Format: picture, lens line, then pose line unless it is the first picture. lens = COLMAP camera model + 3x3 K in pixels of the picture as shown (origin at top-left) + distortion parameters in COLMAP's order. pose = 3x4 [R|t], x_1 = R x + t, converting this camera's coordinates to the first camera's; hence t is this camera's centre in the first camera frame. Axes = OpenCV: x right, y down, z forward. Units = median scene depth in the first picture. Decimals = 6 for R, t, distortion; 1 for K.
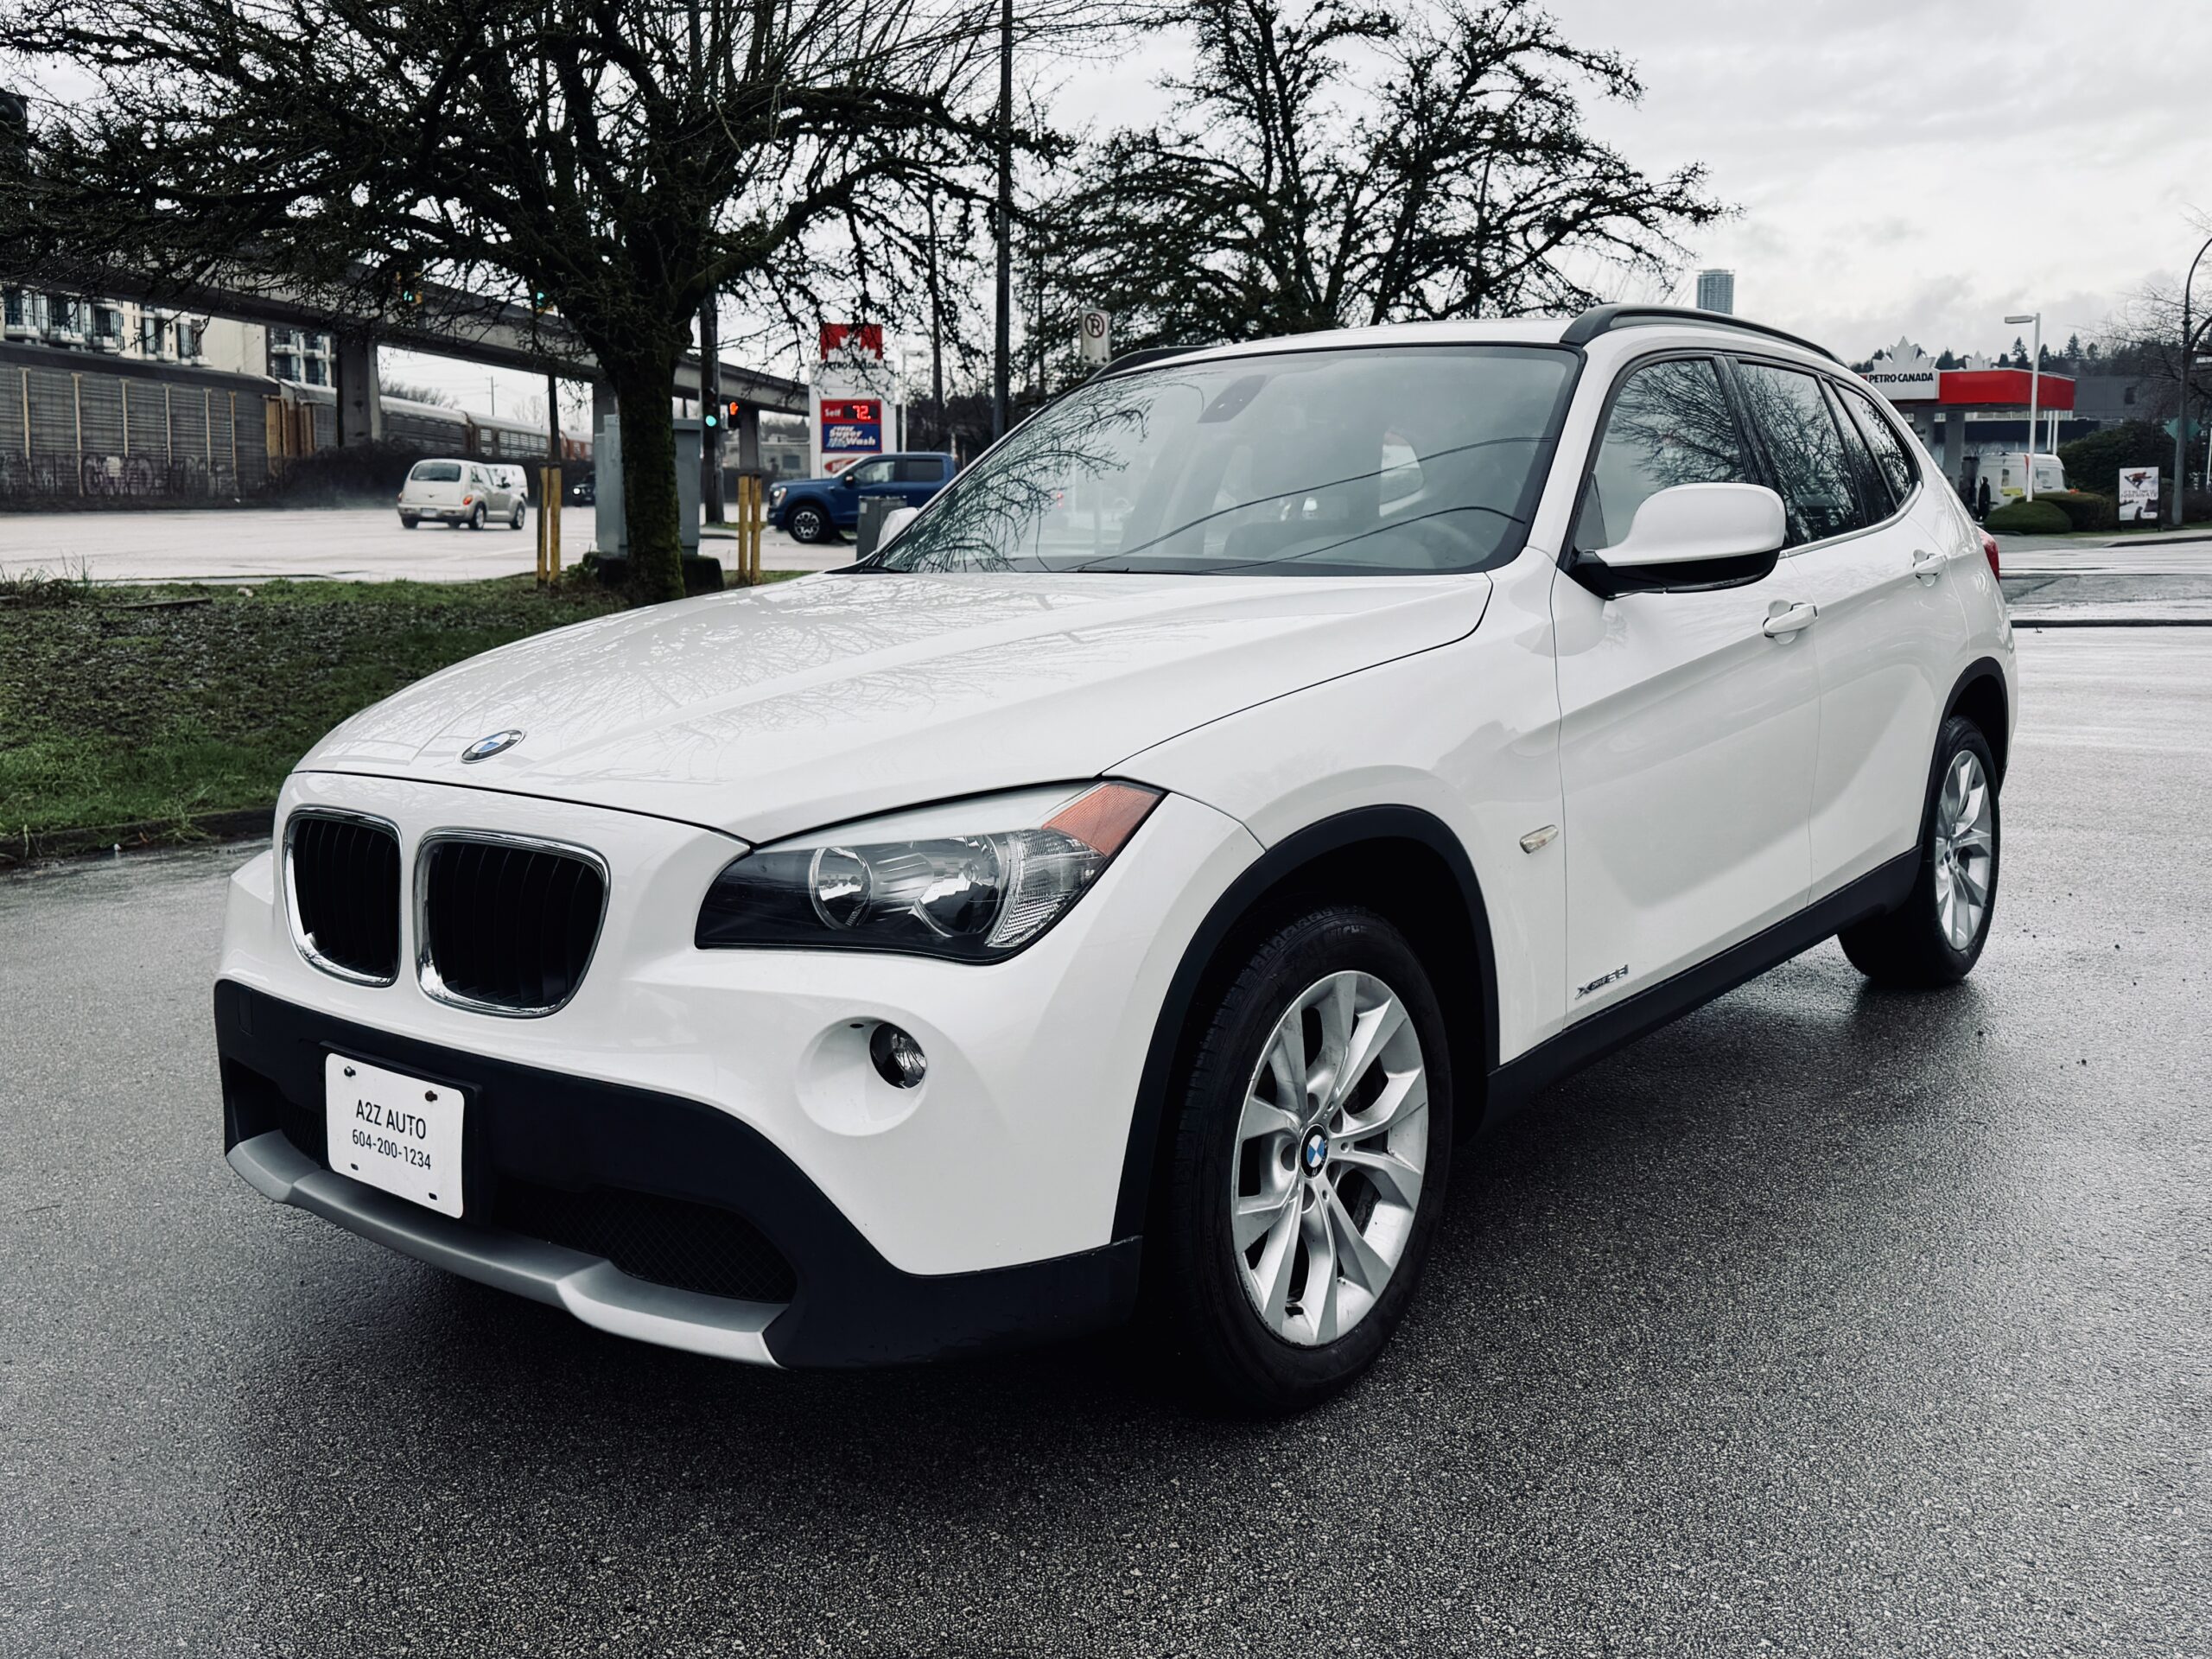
lens RADIAL K [[1783.6, 0, 1009.8], [0, 1783.6, 834.0], [0, 0, 1]] dist [0.044430, -0.050648]
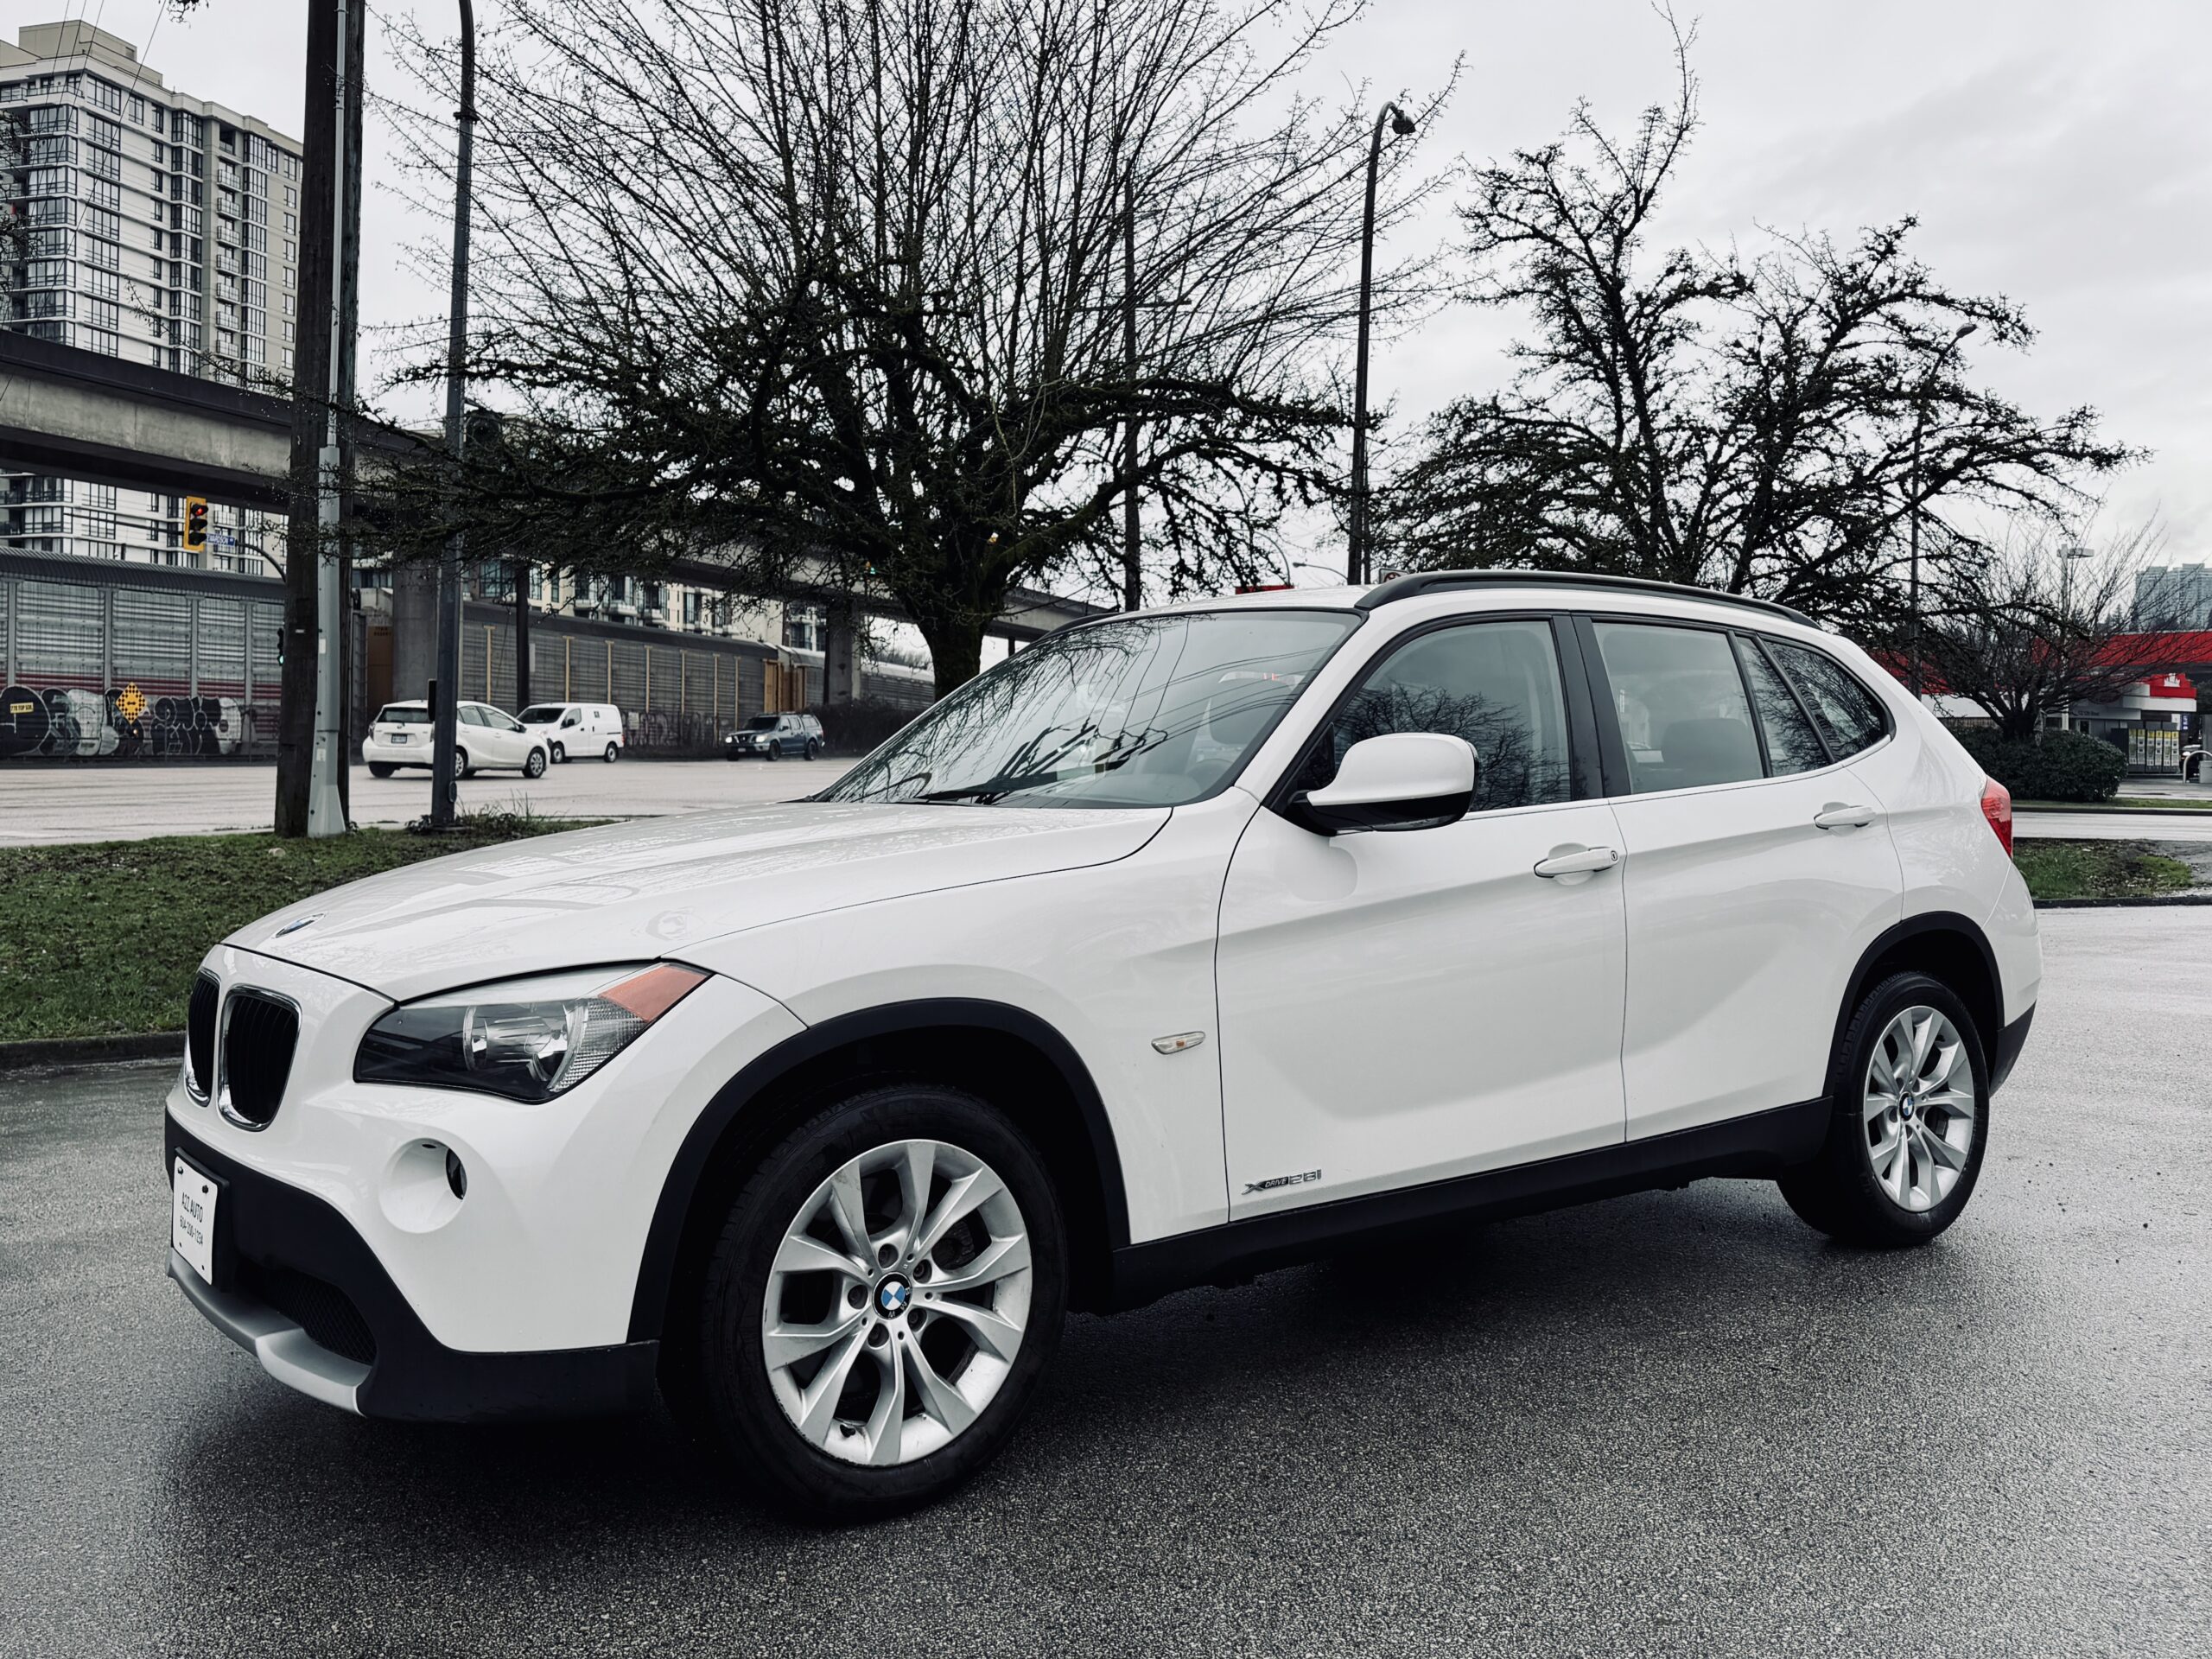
lens RADIAL K [[1739.1, 0, 963.8], [0, 1739.1, 882.7], [0, 0, 1]] dist [0.106272, -0.145121]
pose [[0.969747, 0.024818, -0.242848, 0.040028], [-0.051496, 0.993230, -0.104130, 0.002244], [0.238620, 0.113485, 0.964459, -0.009291]]
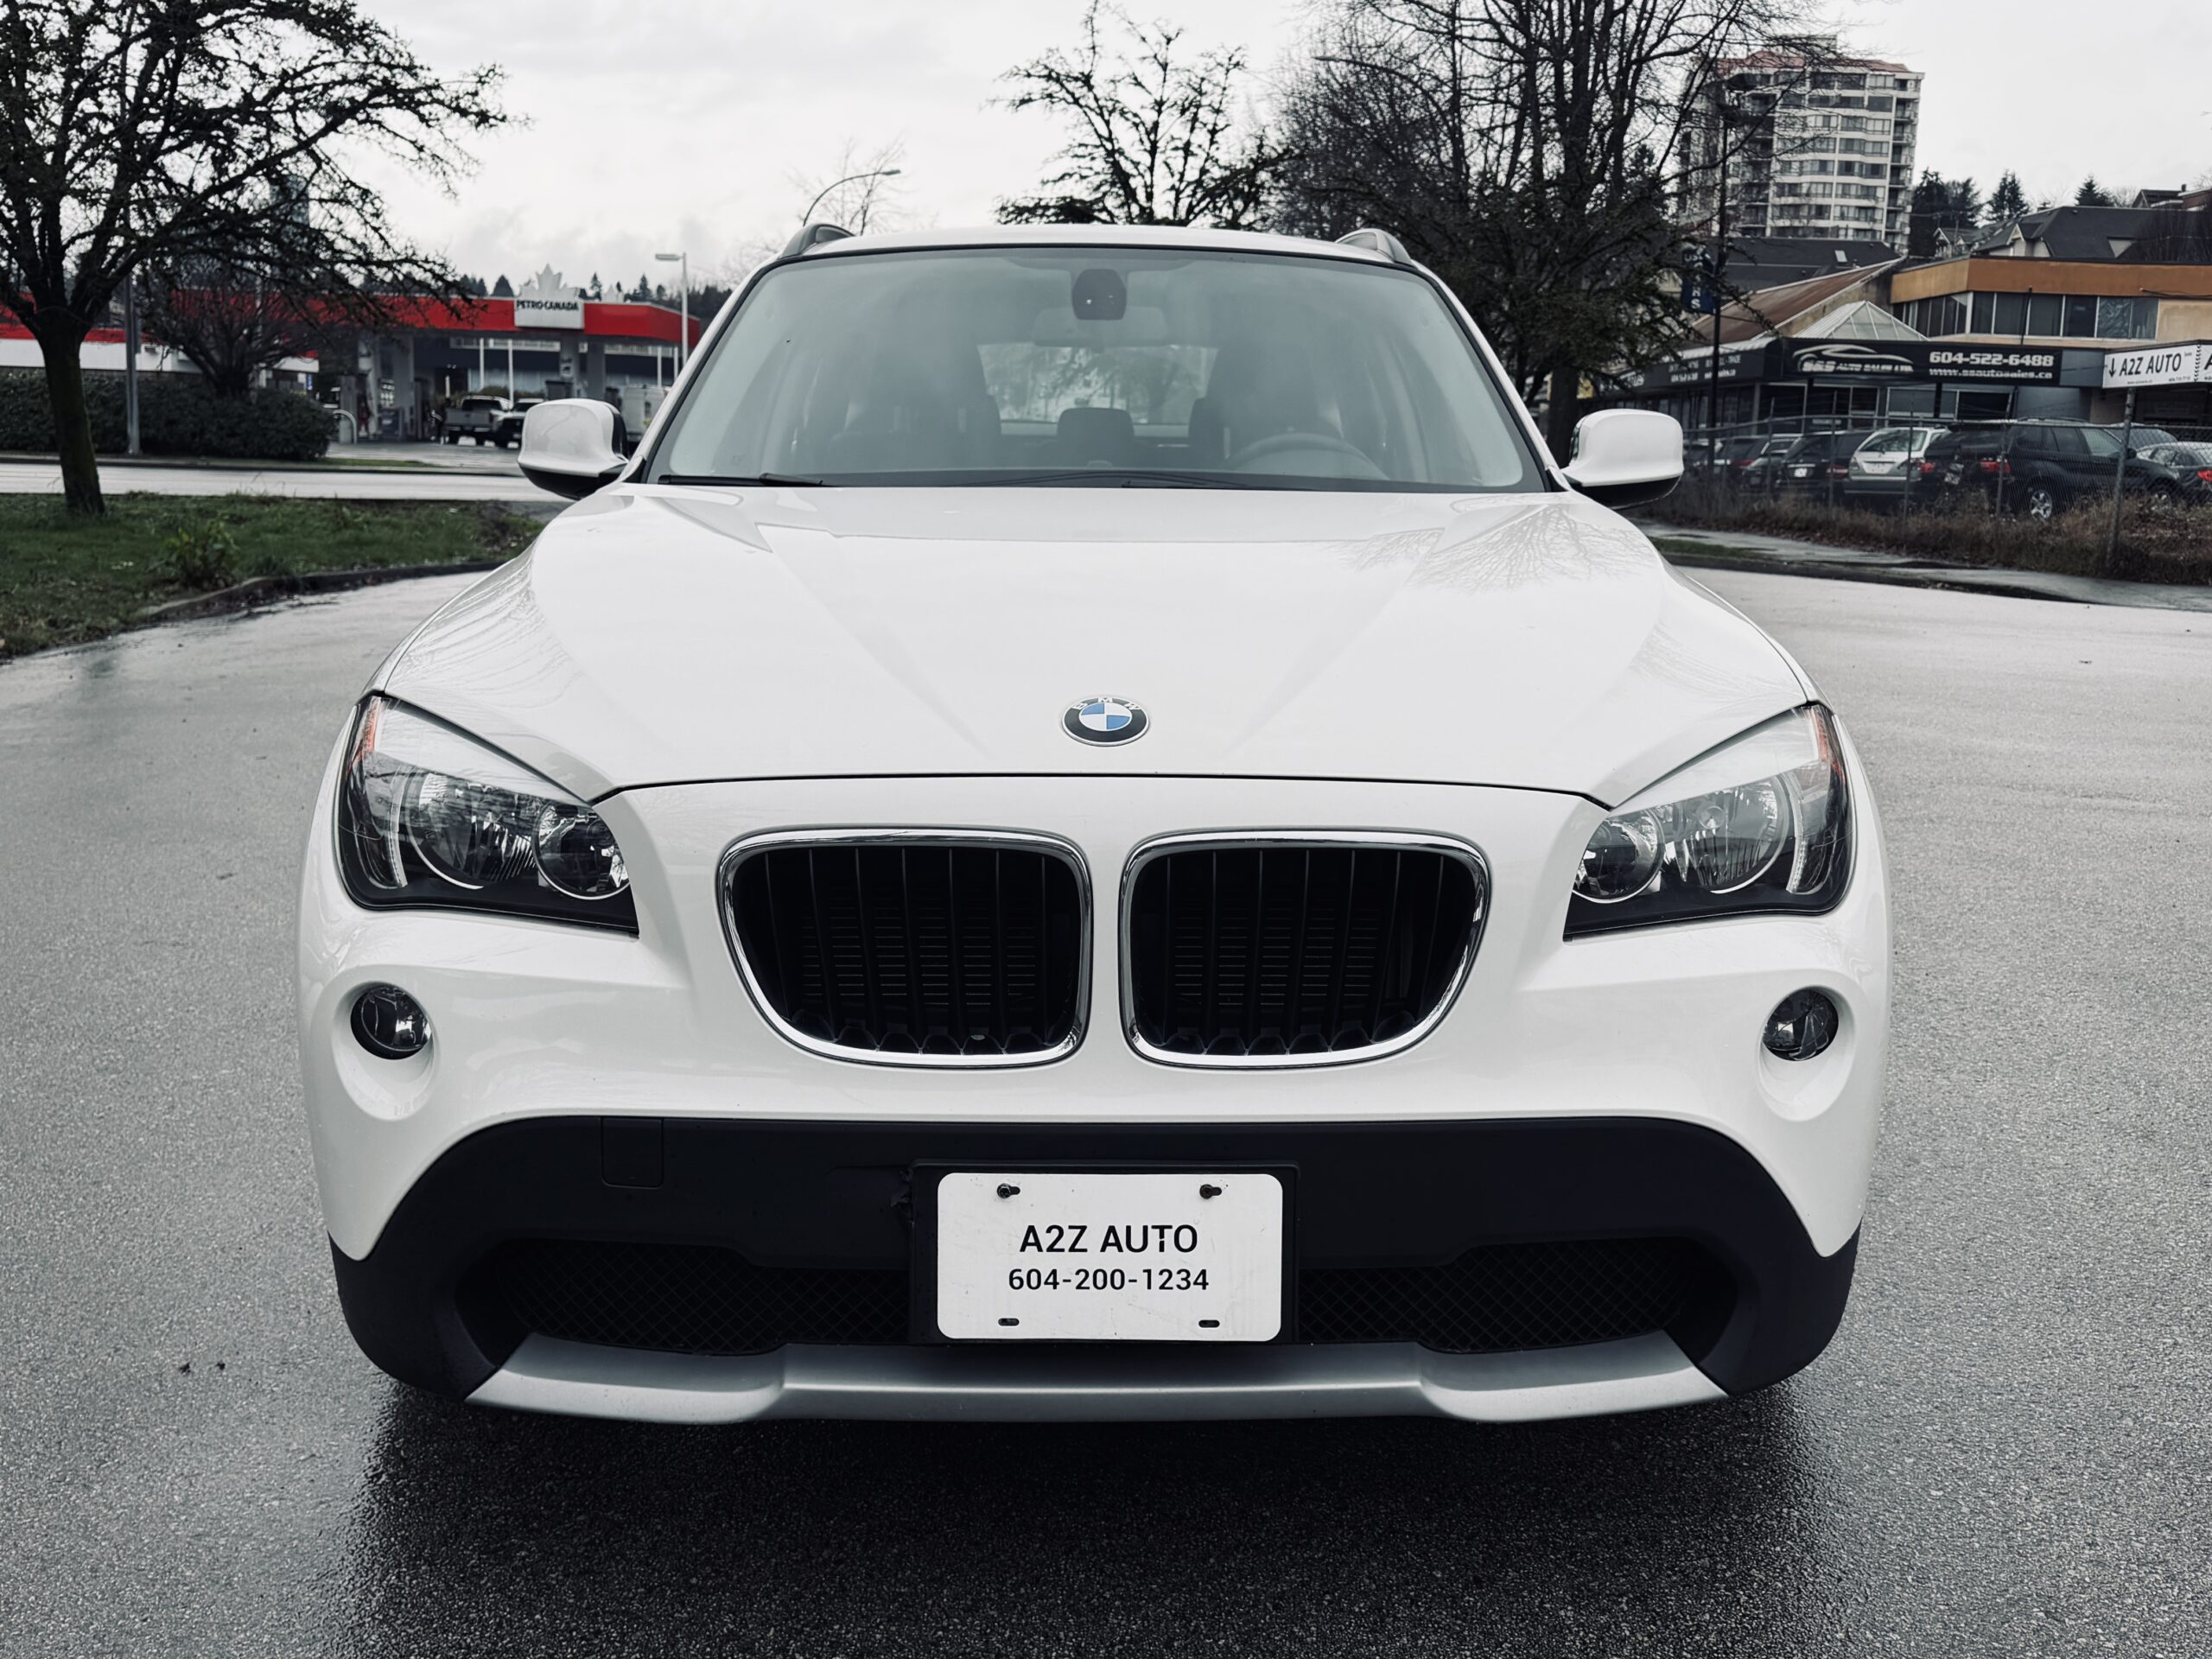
lens RADIAL K [[1919.8, 0, 971.6], [0, 1919.8, 828.3], [0, 0, 1]] dist [0.063939, -0.104552]
pose [[0.786938, -0.098111, 0.609183, -0.077565], [0.082736, 0.995140, 0.053394, -0.005018], [-0.611461, 0.008383, 0.791230, 0.037136]]
